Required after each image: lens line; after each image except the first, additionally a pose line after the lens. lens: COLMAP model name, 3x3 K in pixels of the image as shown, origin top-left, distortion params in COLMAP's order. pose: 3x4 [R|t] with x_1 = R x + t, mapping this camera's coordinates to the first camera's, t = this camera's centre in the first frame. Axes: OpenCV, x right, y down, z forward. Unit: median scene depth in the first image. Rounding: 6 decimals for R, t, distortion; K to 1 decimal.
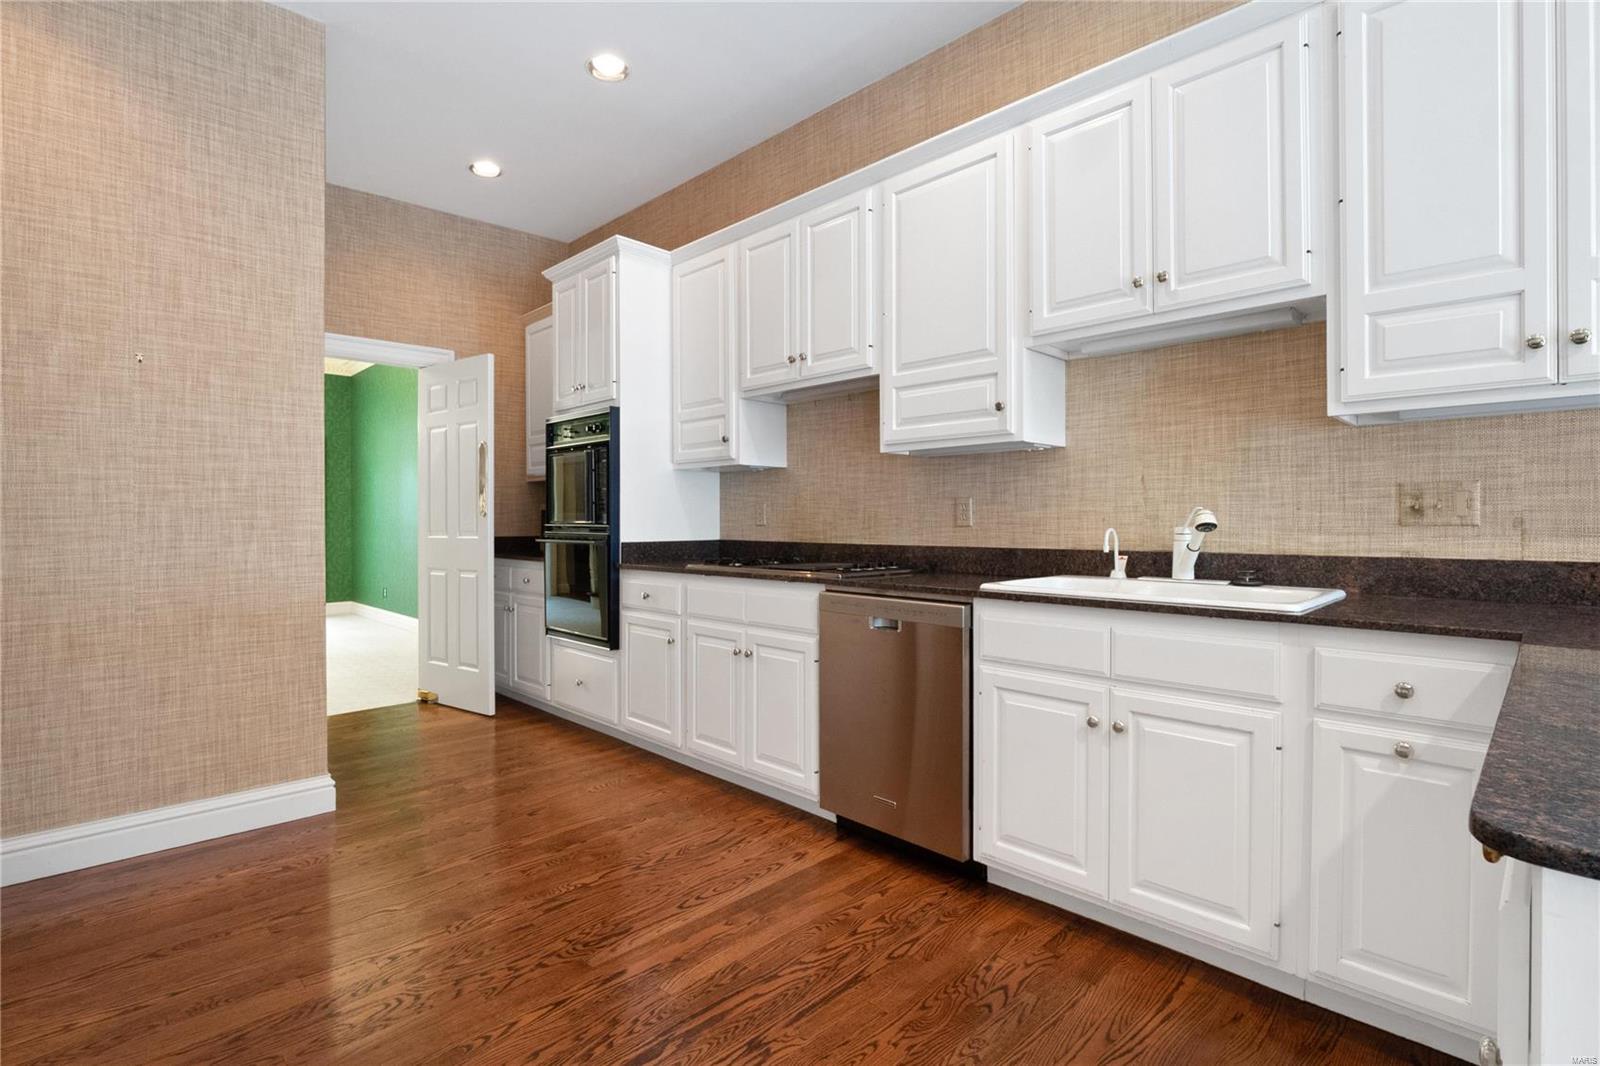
lens RADIAL K [[754.2, 0, 807.1], [0, 754.2, 527.2], [0, 0, 1]] dist [-0.015347, -0.000123]
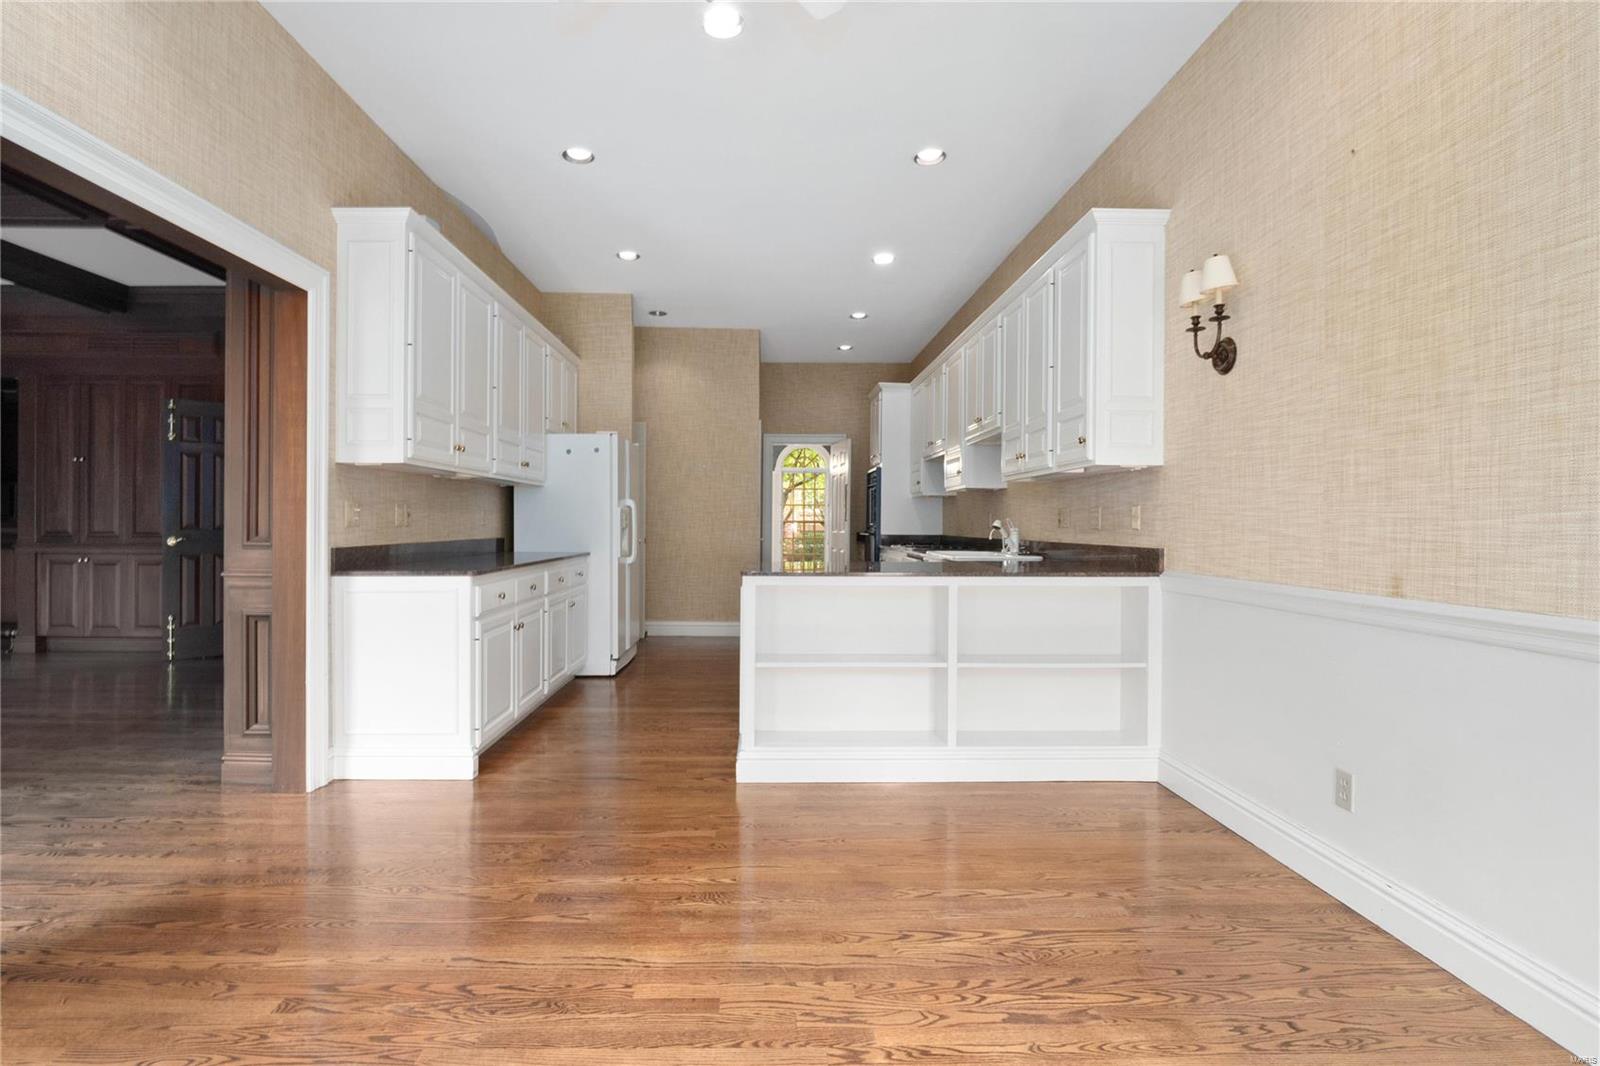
lens RADIAL K [[754.2, 0, 807.1], [0, 754.2, 527.2], [0, 0, 1]] dist [-0.015347, -0.000123]
pose [[0.746161, 0.016106, -0.665571, 0.906422], [-0.015768, 0.999854, 0.006519, -0.011261], [0.665579, 0.005631, 0.746306, -0.615065]]
